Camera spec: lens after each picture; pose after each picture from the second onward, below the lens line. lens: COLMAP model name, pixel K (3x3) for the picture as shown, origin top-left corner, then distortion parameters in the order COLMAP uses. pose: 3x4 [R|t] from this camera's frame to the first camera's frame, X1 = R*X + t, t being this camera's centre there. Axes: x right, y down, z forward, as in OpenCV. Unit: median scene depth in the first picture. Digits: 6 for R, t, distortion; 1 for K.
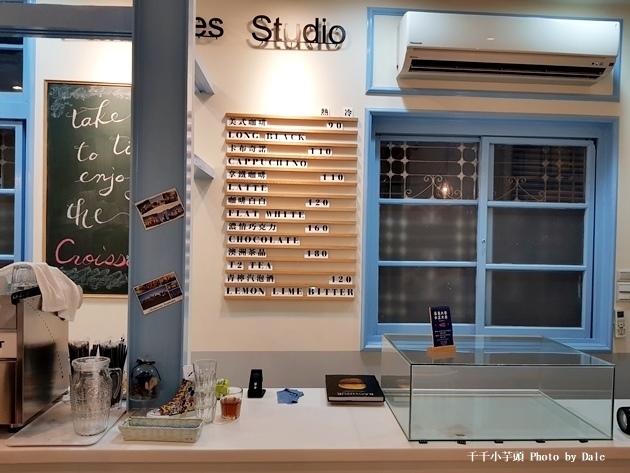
lens RADIAL K [[509.2, 0, 315.0], [0, 509.2, 236.5], [0, 0, 1]] dist [0.138455, -0.319581]
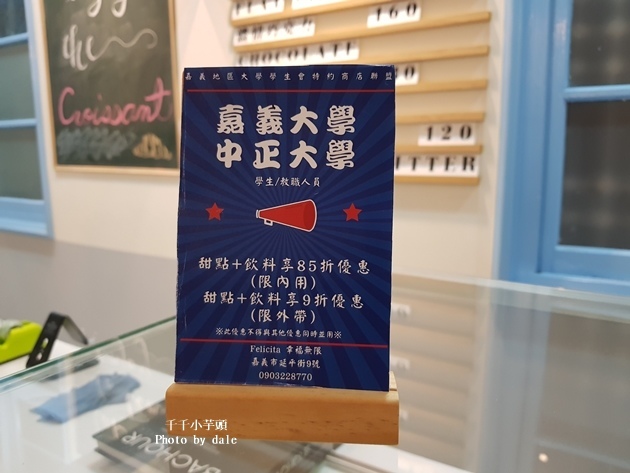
lens RADIAL K [[509.2, 0, 315.0], [0, 509.2, 236.5], [0, 0, 1]] dist [0.138455, -0.319581]
pose [[0.821220, 0.072640, -0.565969, 0.209313], [0.017329, 0.988232, 0.151980, 0.103309], [0.570349, -0.134617, 0.810297, 0.590229]]
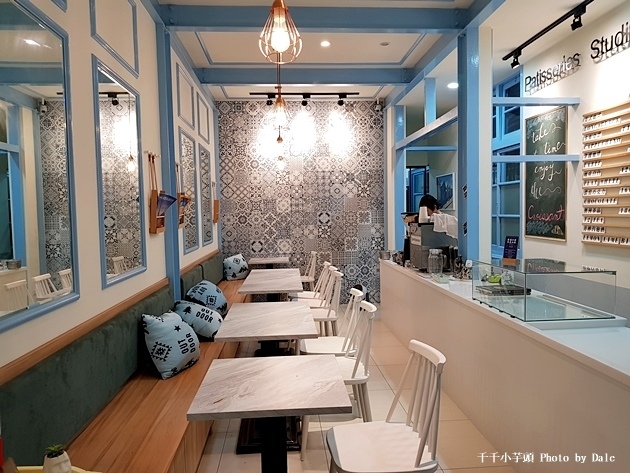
lens RADIAL K [[475.4, 0, 315.0], [0, 475.4, 236.5], [0, 0, 1]] dist [-0.039007, -0.001268]
pose [[0.006949, 0.030414, -0.999513, 1.148318], [0.003684, 0.999530, 0.030440, 0.060029], [0.999969, -0.003893, 0.006834, 0.232100]]
